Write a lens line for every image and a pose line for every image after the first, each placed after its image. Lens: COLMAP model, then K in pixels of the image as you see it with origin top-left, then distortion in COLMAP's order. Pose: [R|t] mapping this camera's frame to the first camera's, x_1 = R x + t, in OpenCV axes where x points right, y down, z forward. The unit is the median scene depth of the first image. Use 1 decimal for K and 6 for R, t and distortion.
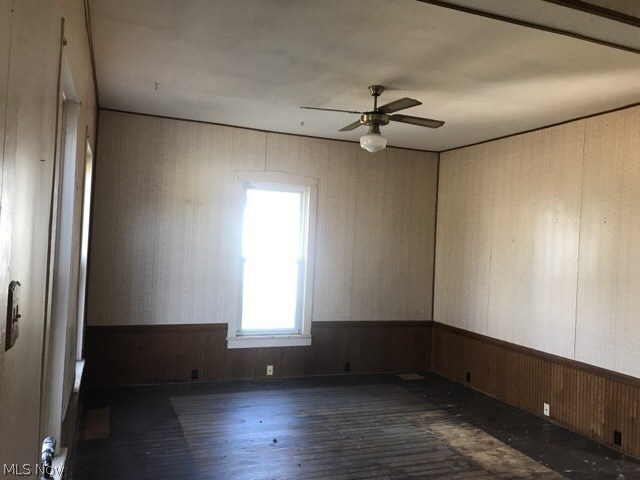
lens RADIAL K [[526.4, 0, 320.2], [0, 526.4, 238.1], [0, 0, 1]] dist [0.055453, -0.006073]
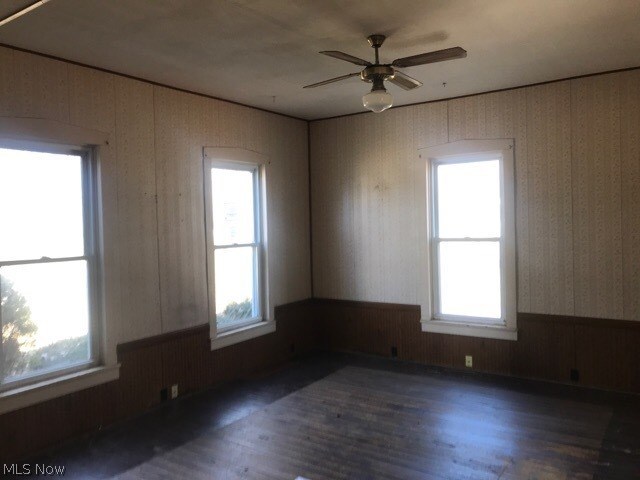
lens RADIAL K [[526.4, 0, 320.8], [0, 526.4, 239.8], [0, 0, 1]] dist [0.055453, -0.006073]
pose [[0.561149, -0.037292, -0.826874, 0.540627], [0.058401, 0.998279, -0.005389, 0.033906], [0.825652, -0.045266, 0.562361, 0.299951]]
